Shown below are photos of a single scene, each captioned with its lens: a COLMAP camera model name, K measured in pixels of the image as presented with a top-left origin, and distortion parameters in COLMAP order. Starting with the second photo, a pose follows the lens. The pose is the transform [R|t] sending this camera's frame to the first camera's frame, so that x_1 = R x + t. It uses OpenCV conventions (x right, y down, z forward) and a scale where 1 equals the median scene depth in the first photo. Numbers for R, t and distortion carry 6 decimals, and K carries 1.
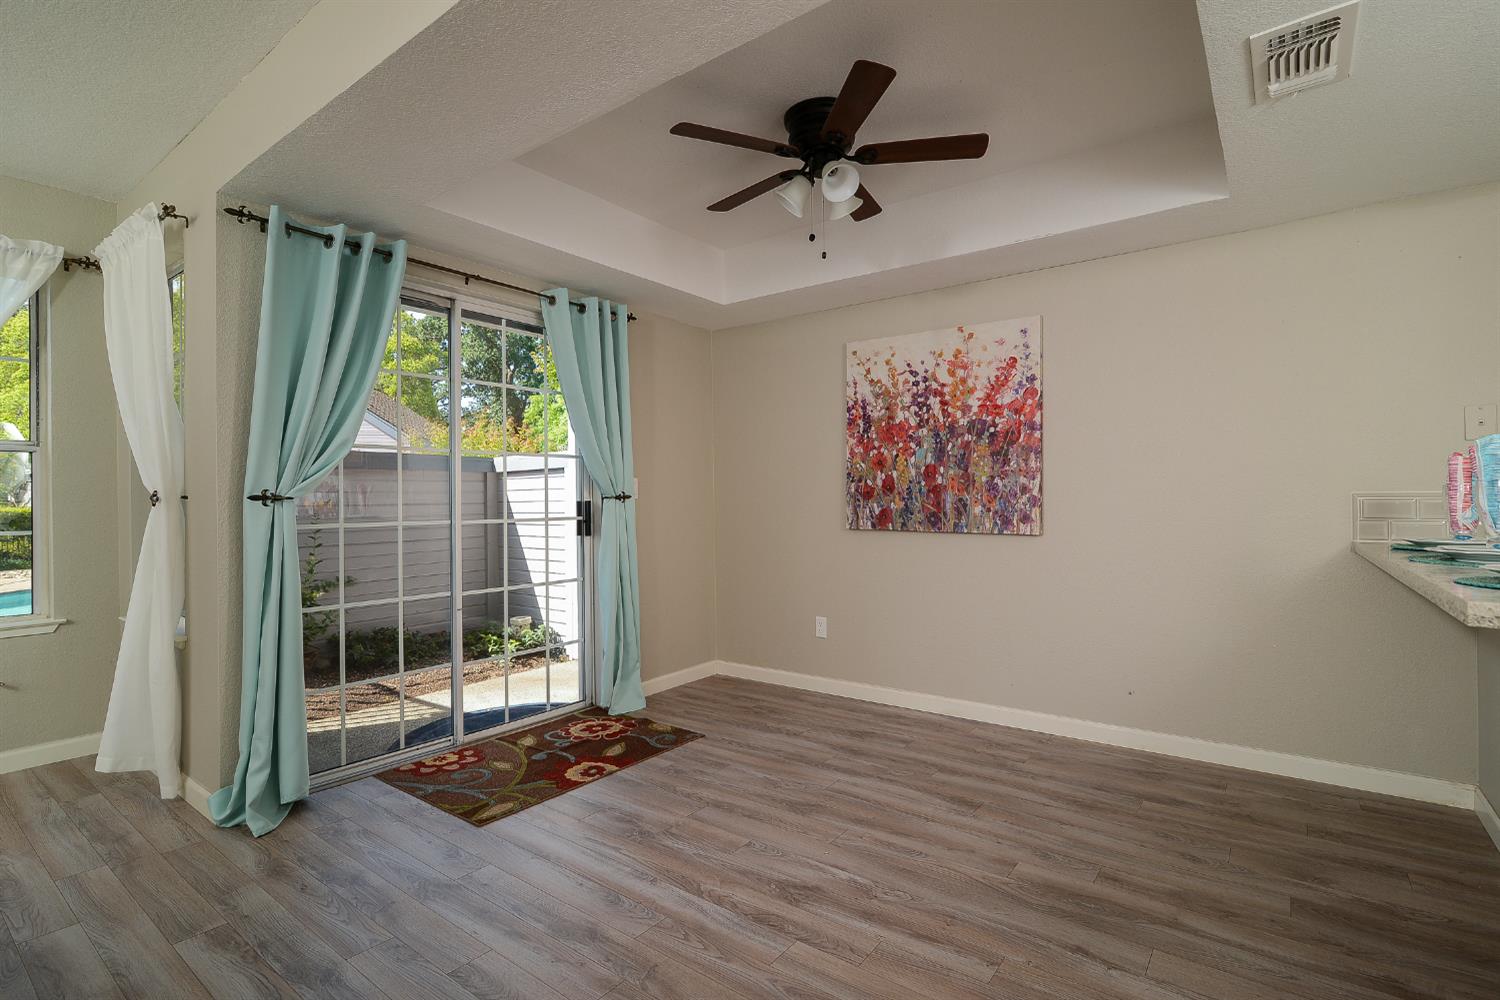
lens RADIAL K [[715.6, 0, 754.9], [0, 715.6, 499.1], [0, 0, 1]] dist [-0.008096, -0.000024]
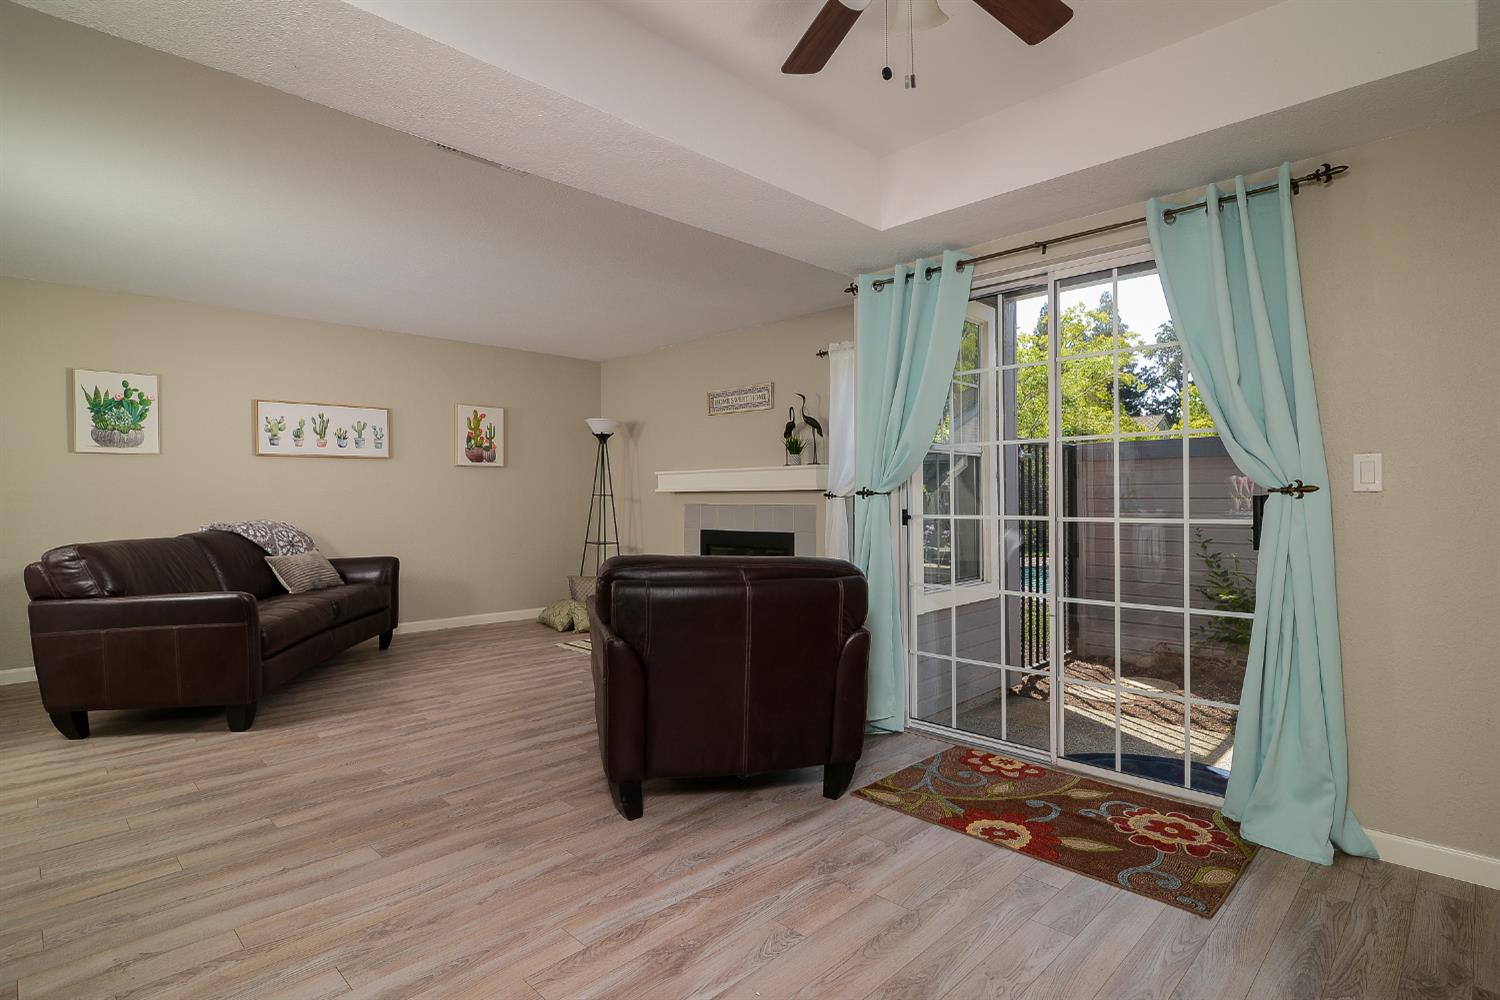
lens RADIAL K [[742.2, 0, 743.0], [0, 742.2, 499.3], [0, 0, 1]] dist [-0.011882, 0.000111]
pose [[-0.140893, 0.010814, -0.989966, 0.531567], [0.005829, 0.999932, 0.010093, -0.003603], [0.990008, -0.004348, -0.140946, 0.701638]]
